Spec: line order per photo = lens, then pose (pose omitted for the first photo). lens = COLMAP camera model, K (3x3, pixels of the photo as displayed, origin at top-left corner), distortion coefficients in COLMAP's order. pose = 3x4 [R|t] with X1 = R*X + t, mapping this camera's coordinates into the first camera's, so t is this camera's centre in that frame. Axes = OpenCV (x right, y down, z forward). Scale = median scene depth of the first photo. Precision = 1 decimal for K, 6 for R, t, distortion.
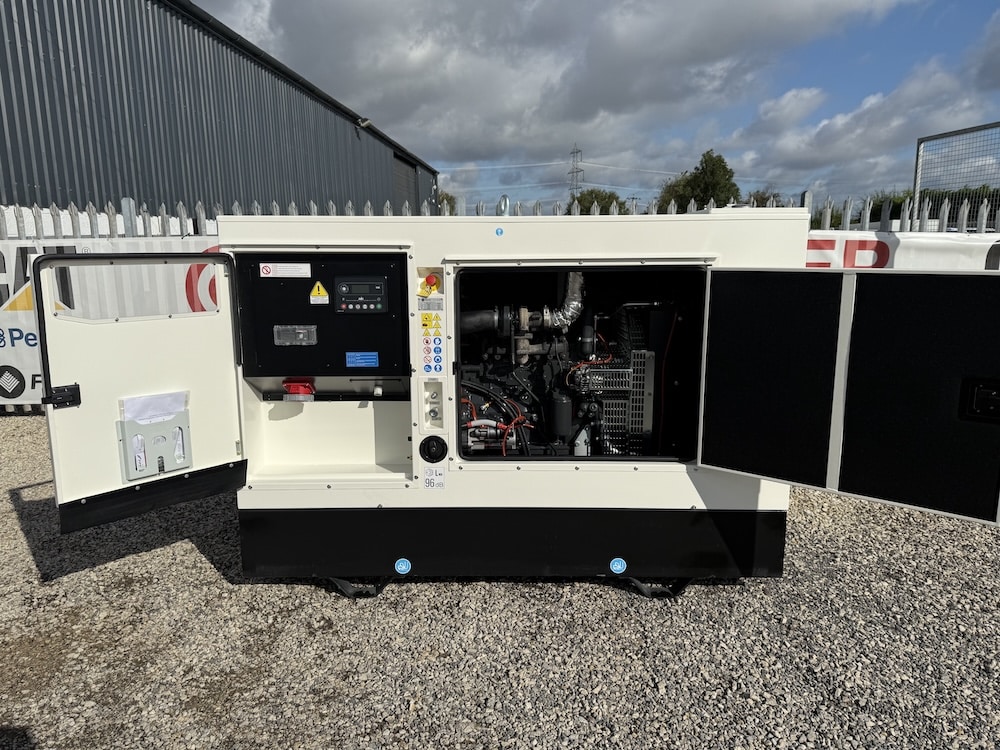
lens RADIAL K [[700.7, 0, 498.6], [0, 700.7, 372.4], [0, 0, 1]] dist [0.050542, -0.067557]
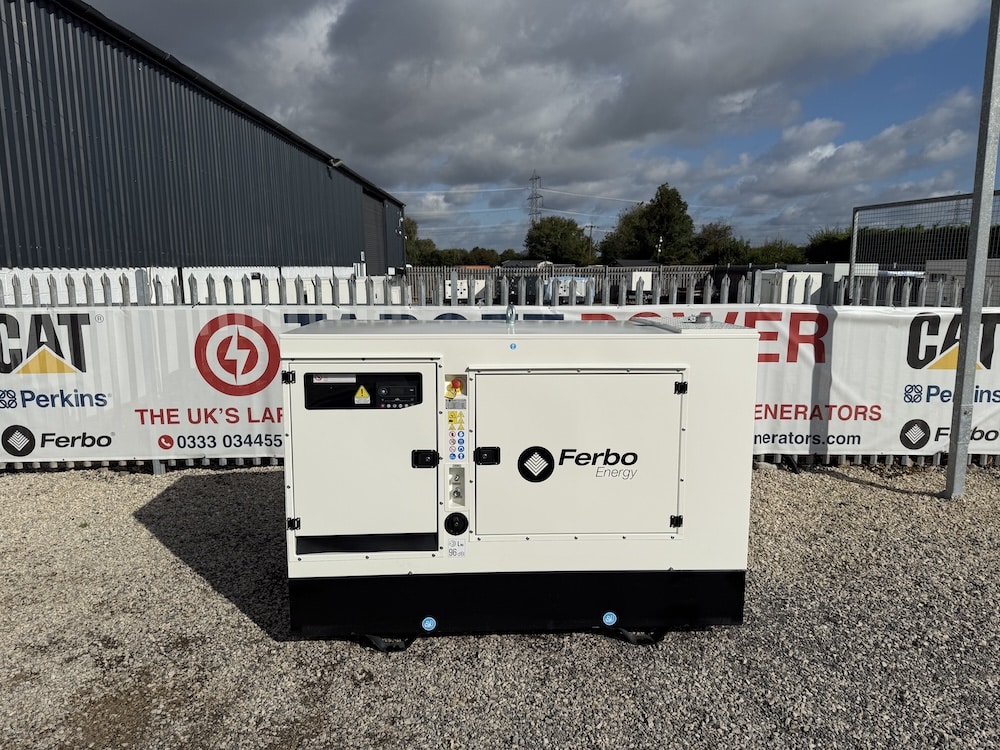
lens RADIAL K [[700.7, 0, 506.7], [0, 700.7, 371.8], [0, 0, 1]] dist [0.050542, -0.067557]
pose [[0.997700, -0.001323, 0.067776, -0.088034], [0.003528, 0.999468, -0.032424, -0.109524], [-0.067697, 0.032589, 0.997174, -0.204327]]
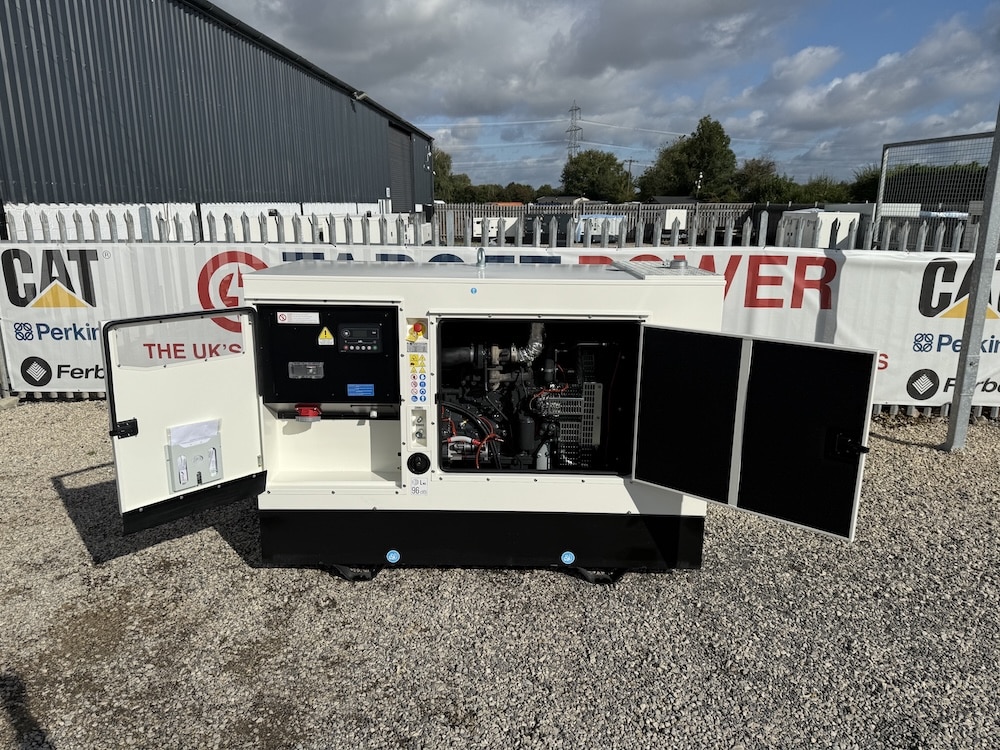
lens RADIAL K [[700.7, 0, 496.9], [0, 700.7, 369.3], [0, 0, 1]] dist [0.050542, -0.067557]
pose [[0.999880, 0.014147, 0.006341, 0.033344], [-0.014457, 0.998555, 0.051751, -0.119678], [-0.005600, -0.051837, 0.998640, -0.214579]]
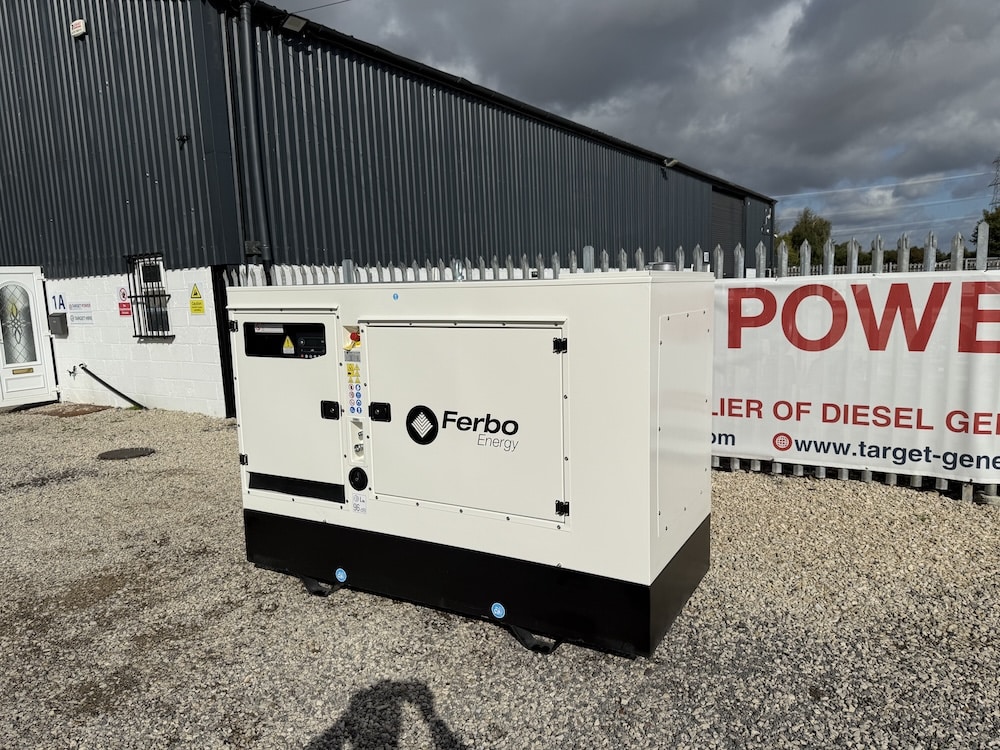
lens RADIAL K [[700.7, 0, 506.1], [0, 700.7, 378.9], [0, 0, 1]] dist [0.050542, -0.067557]
pose [[0.878747, 0.046329, -0.475034, 0.675878], [-0.063602, 0.997768, -0.020344, -0.049428], [0.473031, 0.048091, 0.879732, 0.069584]]
